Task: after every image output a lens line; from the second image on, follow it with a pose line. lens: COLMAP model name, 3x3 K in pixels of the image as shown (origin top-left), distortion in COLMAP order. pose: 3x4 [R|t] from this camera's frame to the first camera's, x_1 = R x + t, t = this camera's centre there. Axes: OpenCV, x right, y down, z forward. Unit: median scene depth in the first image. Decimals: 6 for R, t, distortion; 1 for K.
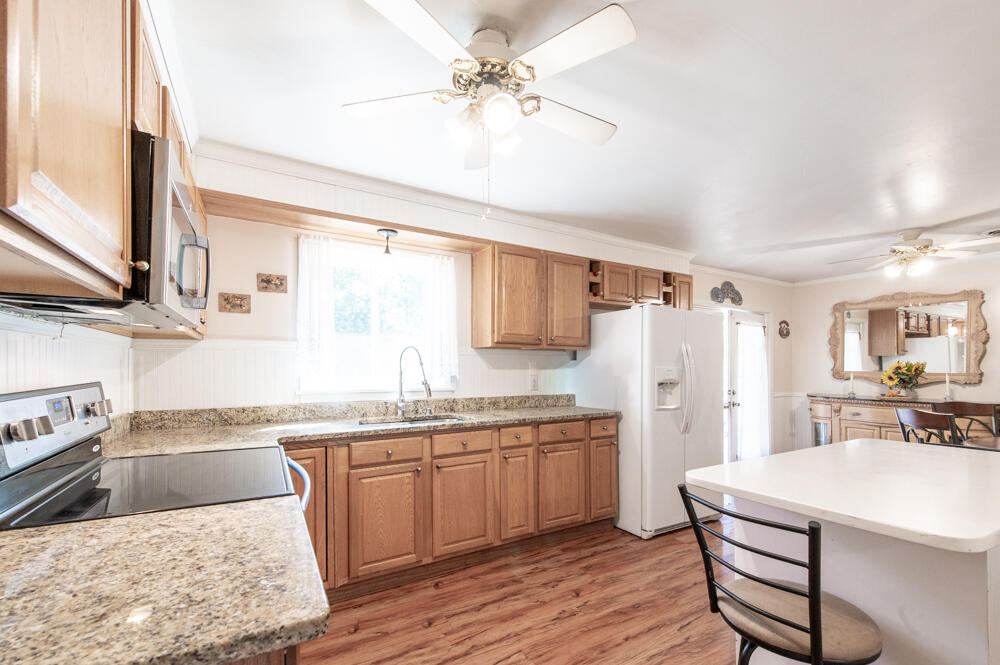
lens RADIAL K [[409.4, 0, 499.6], [0, 409.4, 372.4], [0, 0, 1]] dist [0.012520, -0.001430]
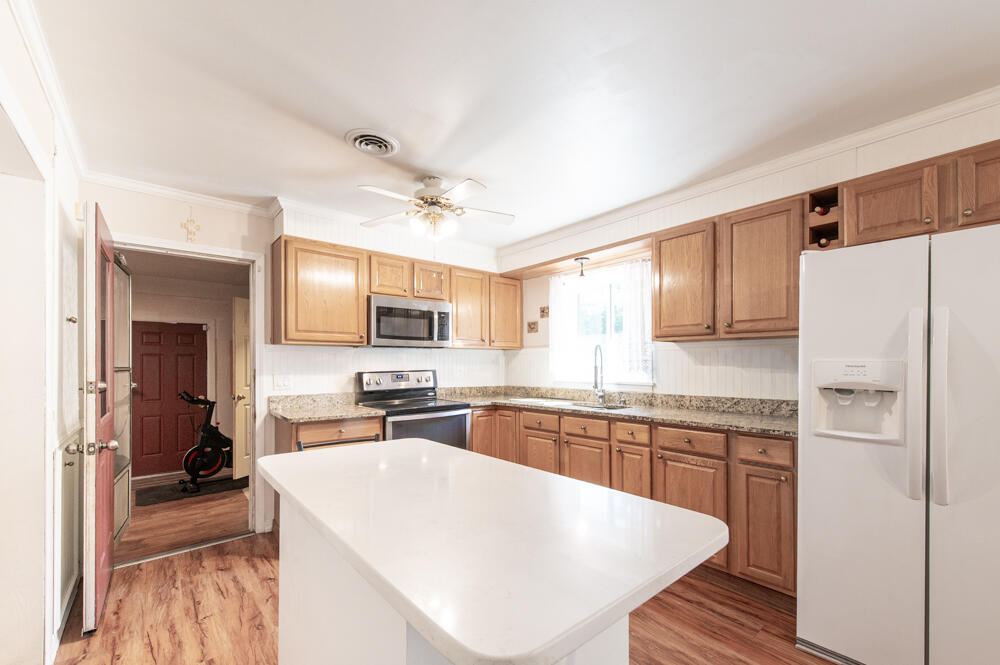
lens RADIAL K [[409.4, 0, 505.7], [0, 409.4, 367.4], [0, 0, 1]] dist [0.012520, -0.001430]
pose [[0.190173, 0.003658, -0.981744, 0.912521], [-0.007027, 0.999973, 0.002364, -0.000804], [0.981725, 0.006449, 0.190194, 0.491669]]
